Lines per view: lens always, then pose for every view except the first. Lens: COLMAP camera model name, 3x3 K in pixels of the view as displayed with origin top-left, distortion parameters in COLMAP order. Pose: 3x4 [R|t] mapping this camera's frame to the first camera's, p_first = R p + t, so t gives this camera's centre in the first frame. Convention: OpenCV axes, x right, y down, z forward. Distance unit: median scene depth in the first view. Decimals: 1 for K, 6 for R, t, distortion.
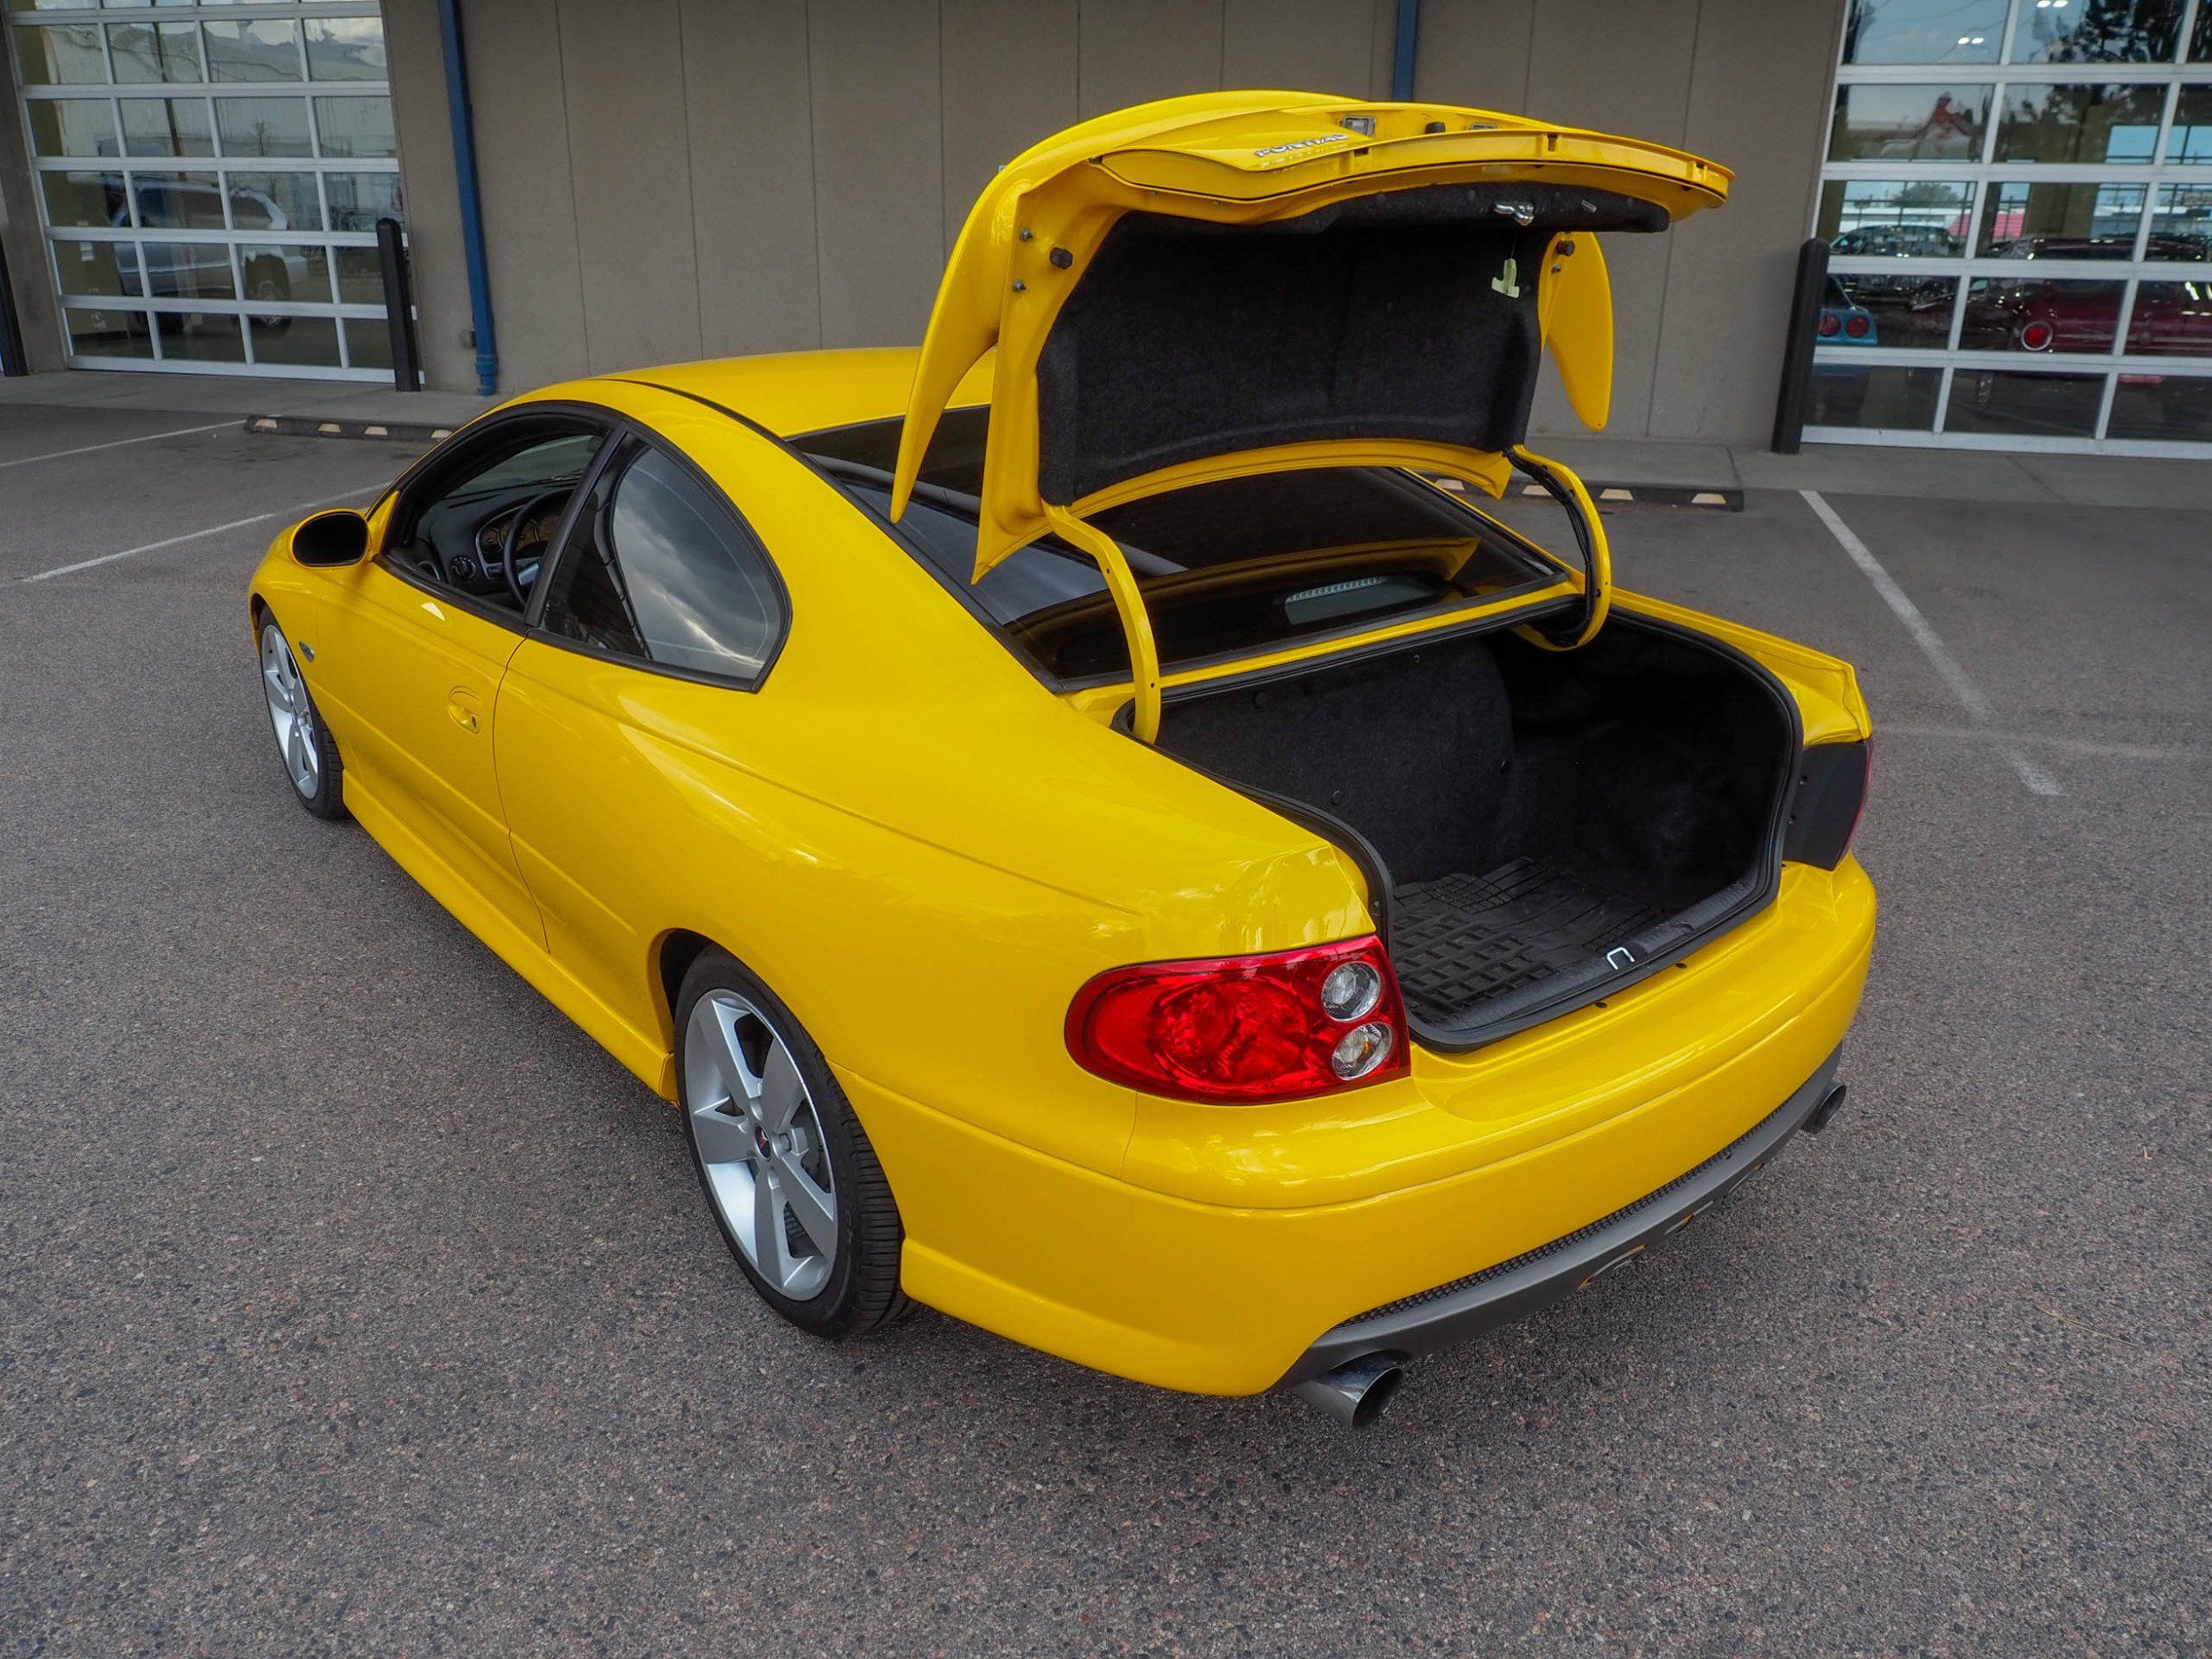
lens RADIAL K [[1626.6, 0, 1102.3], [0, 1626.6, 811.9], [0, 0, 1]] dist [-0.012027, 0.007488]
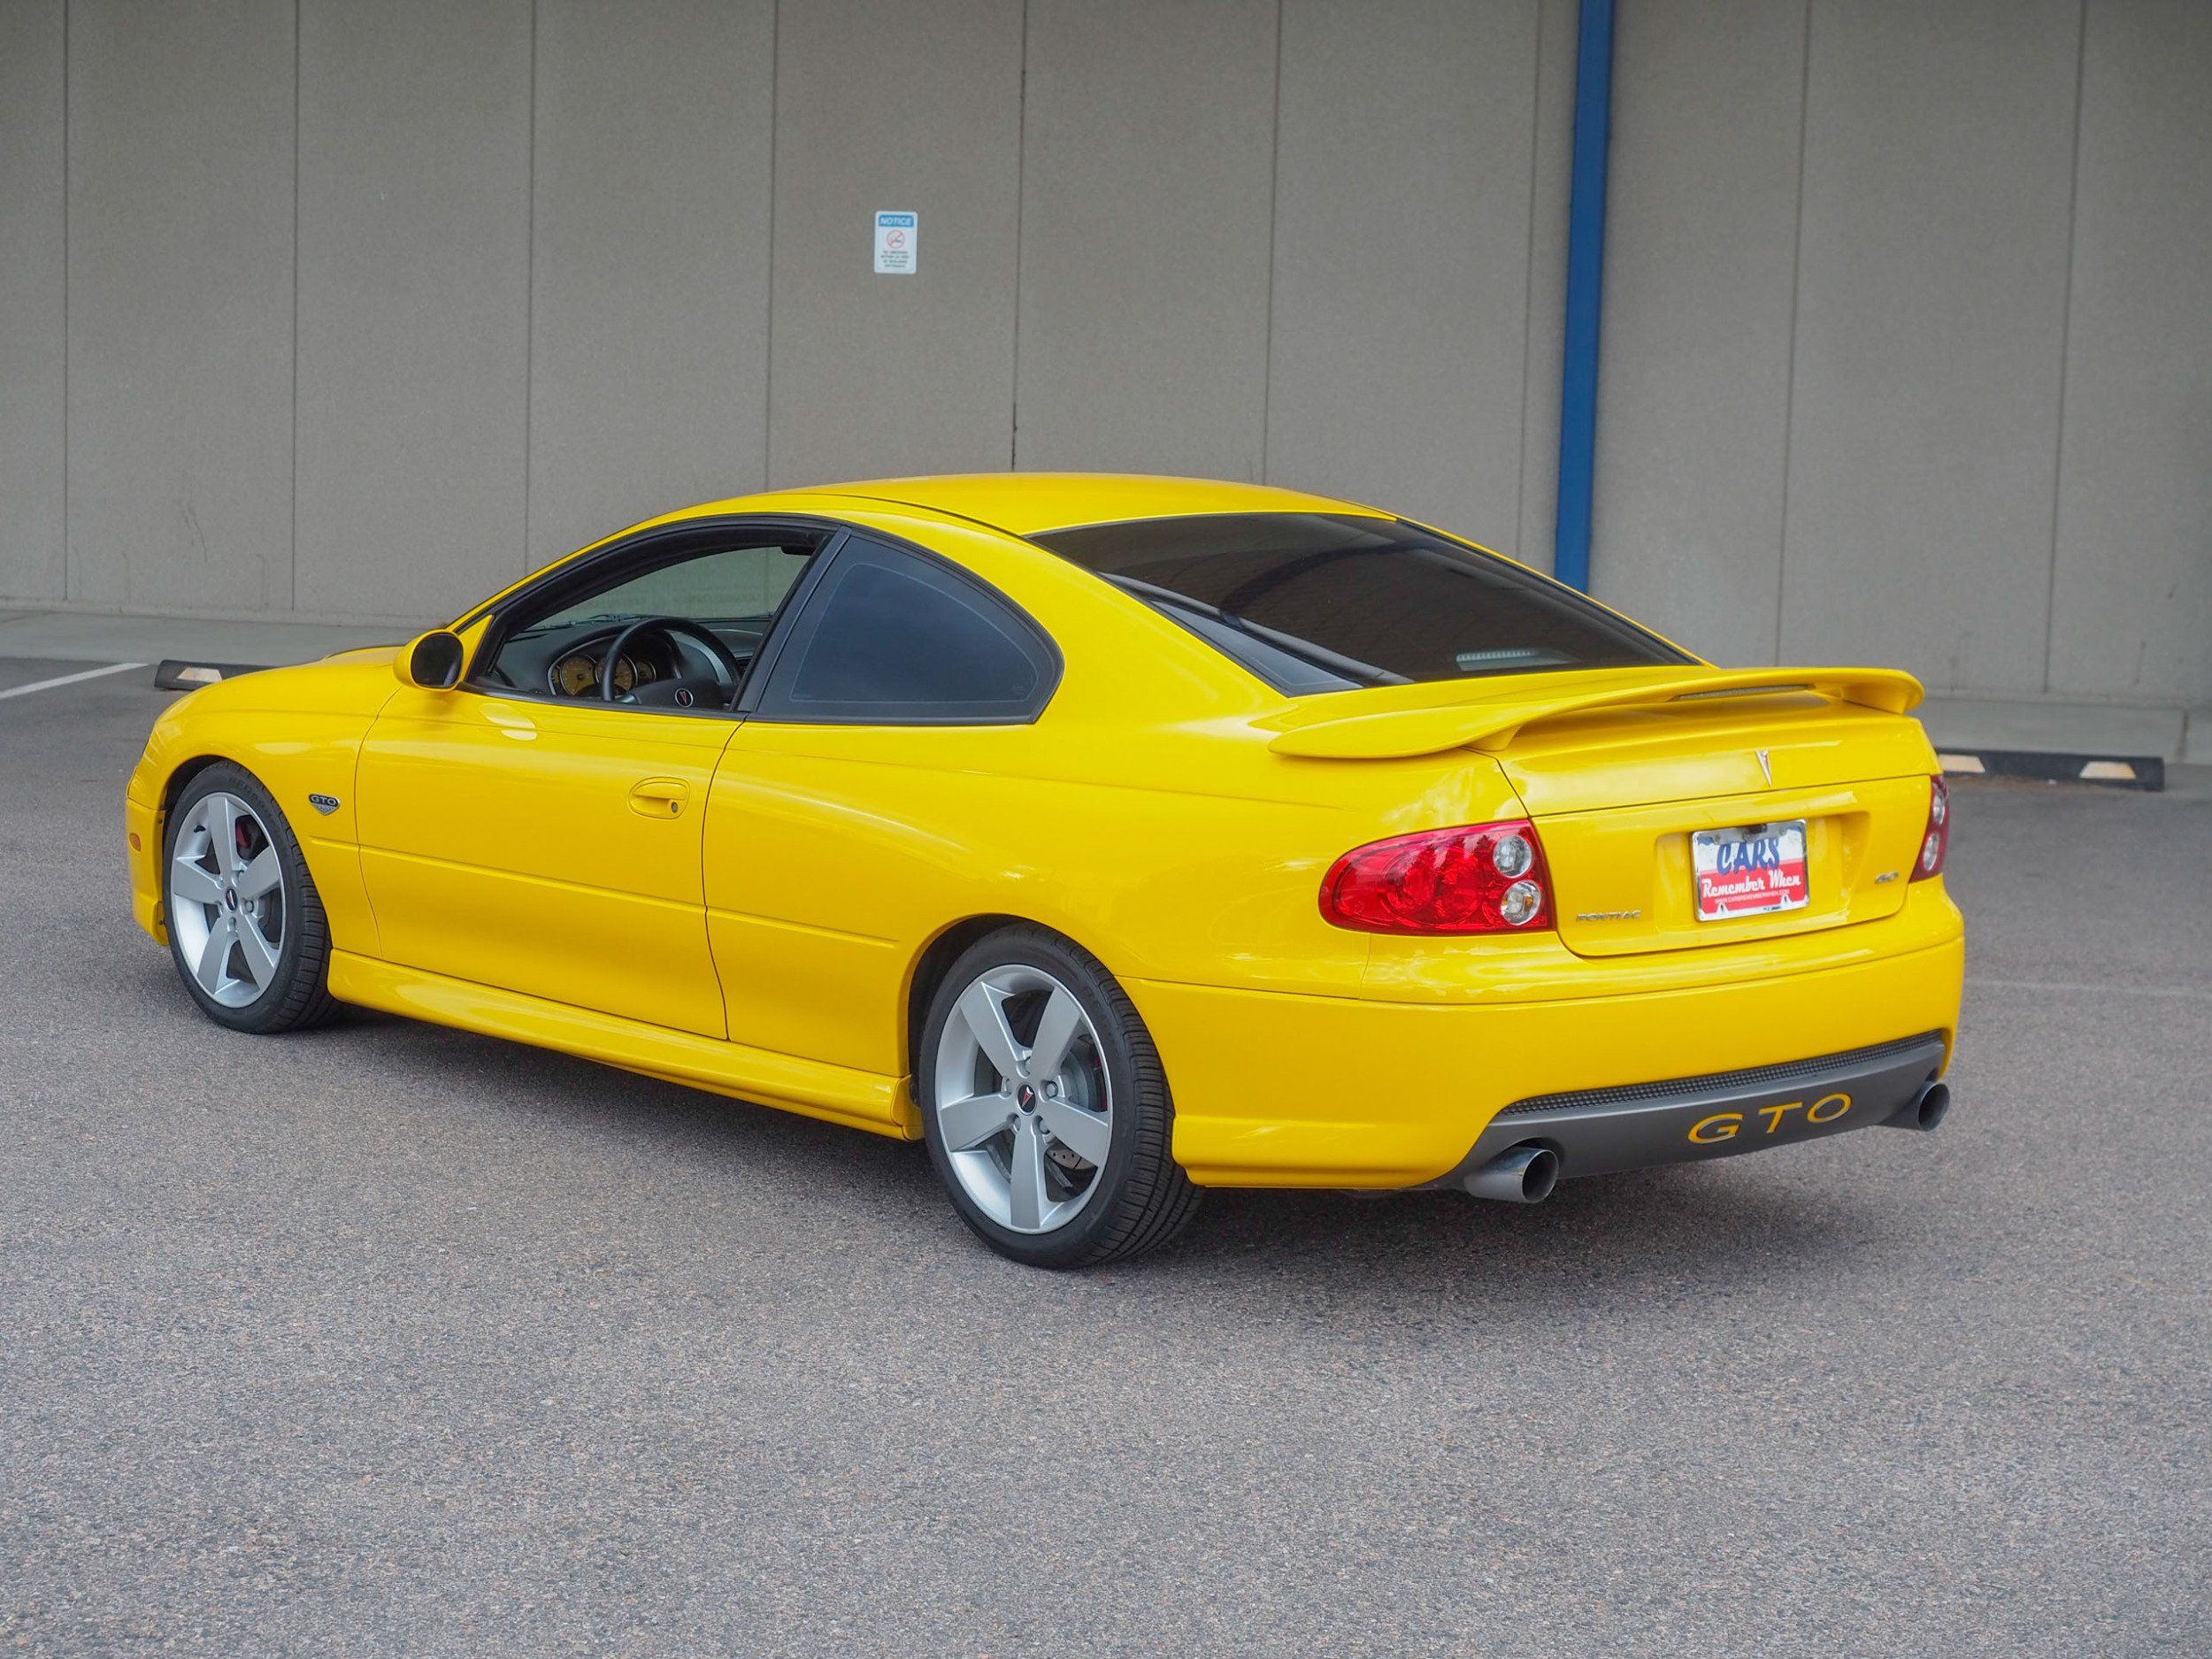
lens RADIAL K [[4661.3, 0, 1096.2], [0, 4661.3, 832.9], [0, 0, 1]] dist [0.001109, -0.107459]
pose [[0.998415, 0.009737, 0.055423, -0.302408], [0.002969, 0.974429, -0.224677, 0.674798], [-0.056194, 0.224485, 0.972856, -2.041343]]
